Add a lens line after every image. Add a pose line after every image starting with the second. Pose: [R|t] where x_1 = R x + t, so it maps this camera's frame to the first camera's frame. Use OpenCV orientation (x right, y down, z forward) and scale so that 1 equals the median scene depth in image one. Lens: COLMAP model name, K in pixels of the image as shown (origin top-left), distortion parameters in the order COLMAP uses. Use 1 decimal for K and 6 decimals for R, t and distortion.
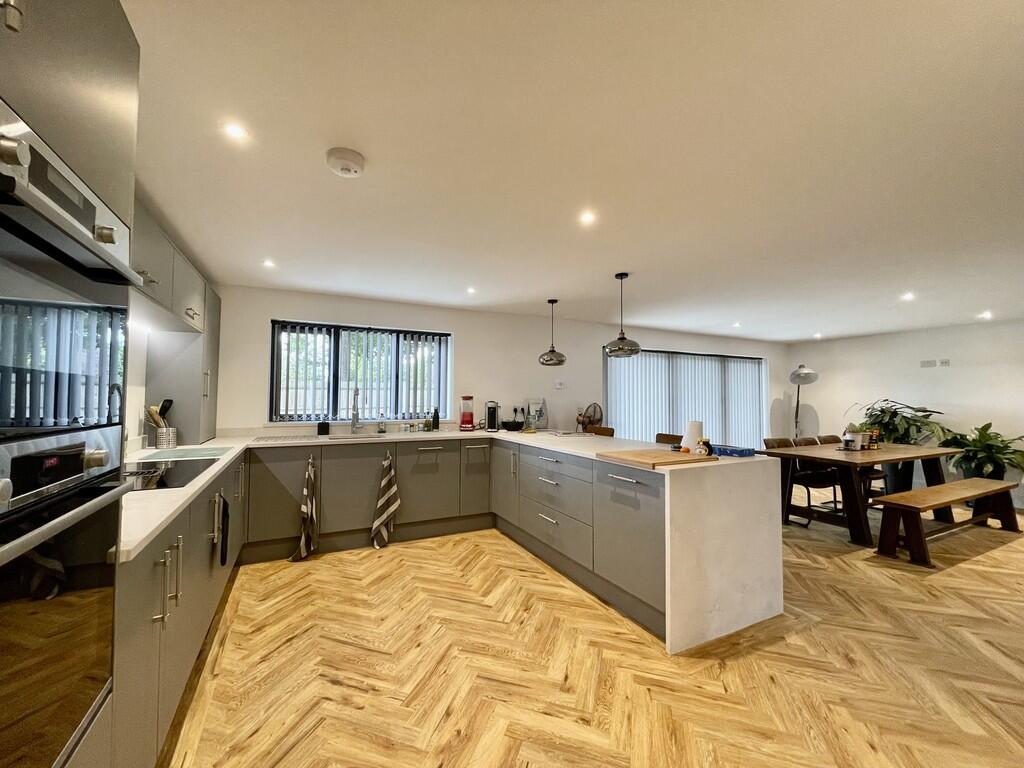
lens RADIAL K [[411.9, 0, 509.2], [0, 411.9, 385.0], [0, 0, 1]] dist [0.001464, -0.001639]
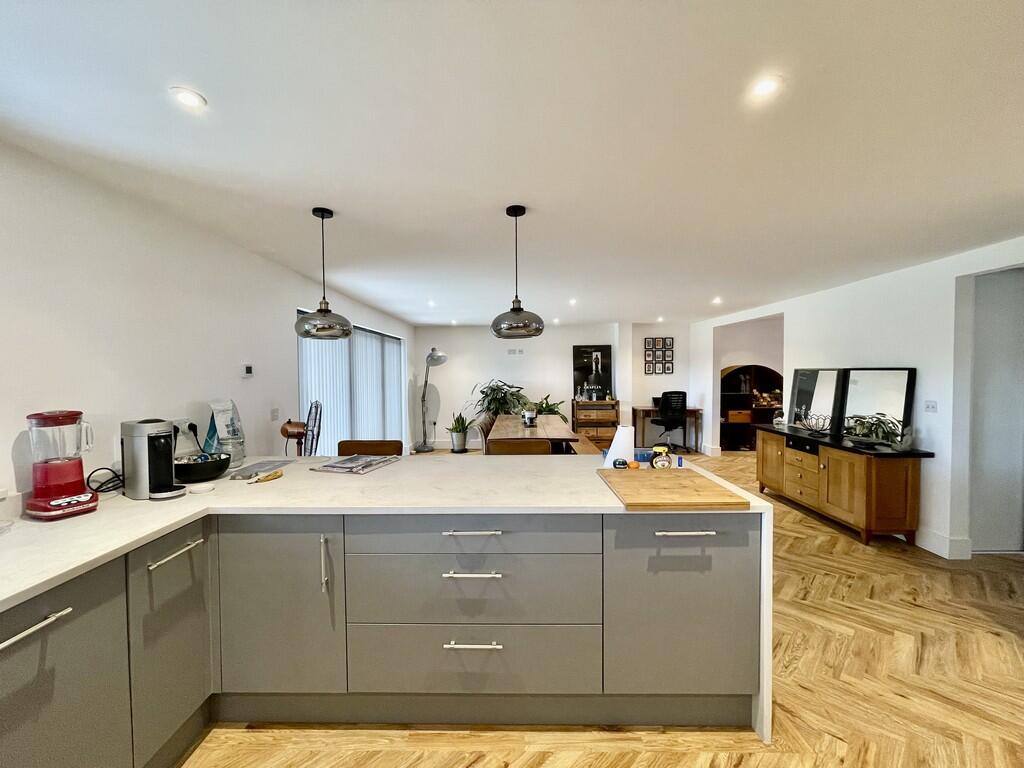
lens RADIAL K [[411.9, 0, 502.4], [0, 411.9, 384.8], [0, 0, 1]] dist [0.001464, -0.001639]
pose [[0.469665, -0.039833, 0.881946, -0.247511], [-0.015528, 0.998454, 0.053365, -0.021376], [-0.882708, -0.038758, 0.468320, 0.558455]]
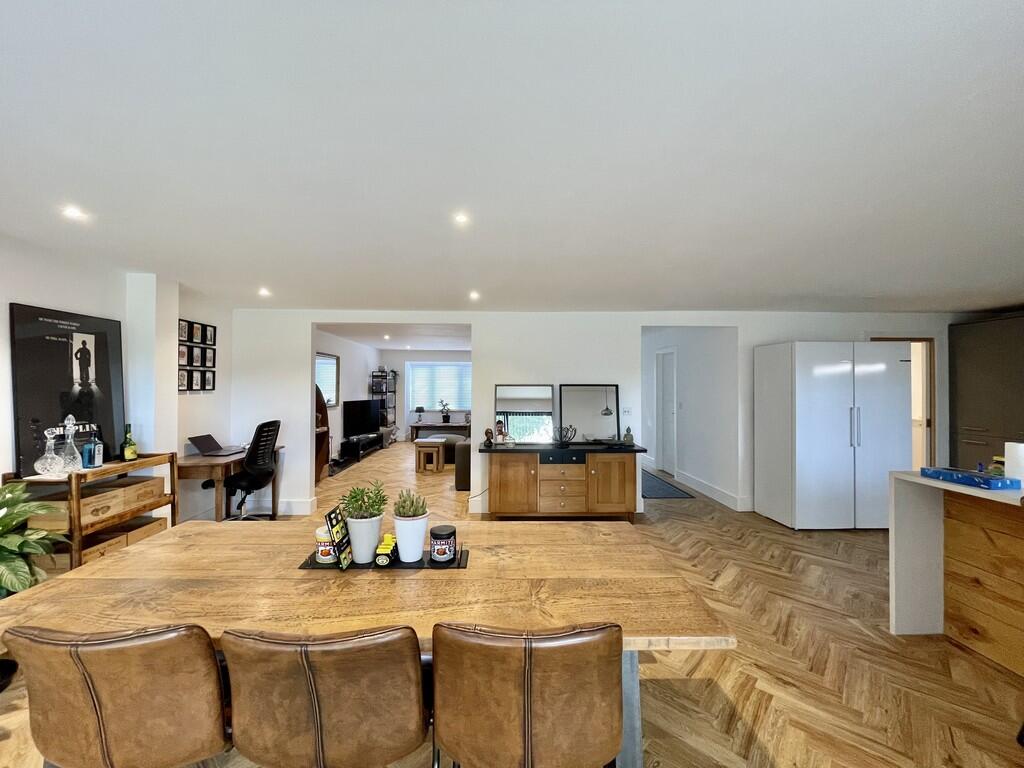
lens RADIAL K [[411.9, 0, 511.6], [0, 411.9, 384.4], [0, 0, 1]] dist [0.001464, -0.001639]
pose [[-0.907907, -0.004162, 0.419152, 0.648764], [-0.019246, 0.999310, -0.031767, 0.016668], [-0.418731, -0.036909, -0.907360, 1.373598]]
